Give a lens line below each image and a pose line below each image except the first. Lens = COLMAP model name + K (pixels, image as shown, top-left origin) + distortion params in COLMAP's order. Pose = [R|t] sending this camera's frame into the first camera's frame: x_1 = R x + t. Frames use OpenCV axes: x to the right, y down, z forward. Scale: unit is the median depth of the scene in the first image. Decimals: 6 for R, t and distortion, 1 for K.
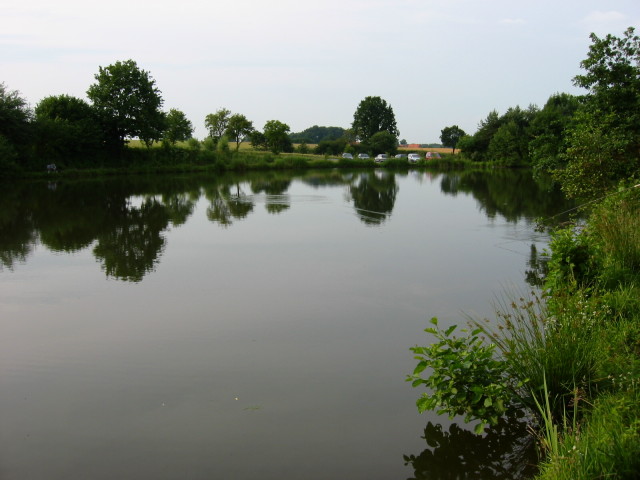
lens RADIAL K [[667.7, 0, 320.0], [0, 667.7, 240.0], [0, 0, 1]] dist [-0.114300, 0.004560]
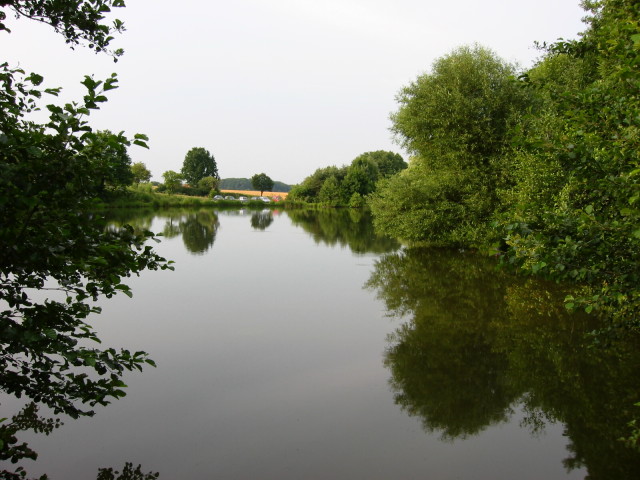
lens RADIAL K [[667.7, 0, 320.0], [0, 667.7, 240.0], [0, 0, 1]] dist [-0.114300, 0.004560]
pose [[0.937922, 0.000233, 0.346846, -0.243638], [0.020450, 0.998223, -0.055970, 0.043763], [-0.346243, 0.059589, 0.936251, -0.363726]]
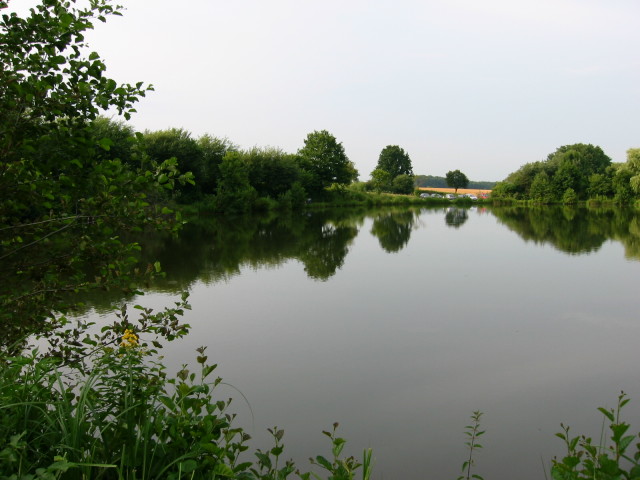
lens RADIAL K [[667.7, 0, 320.0], [0, 667.7, 240.0], [0, 0, 1]] dist [-0.114300, 0.004560]
pose [[0.995783, -0.000573, 0.091739, -0.301702], [0.005681, 0.998447, -0.055423, 0.039602], [-0.091565, 0.055710, 0.994240, -0.333305]]
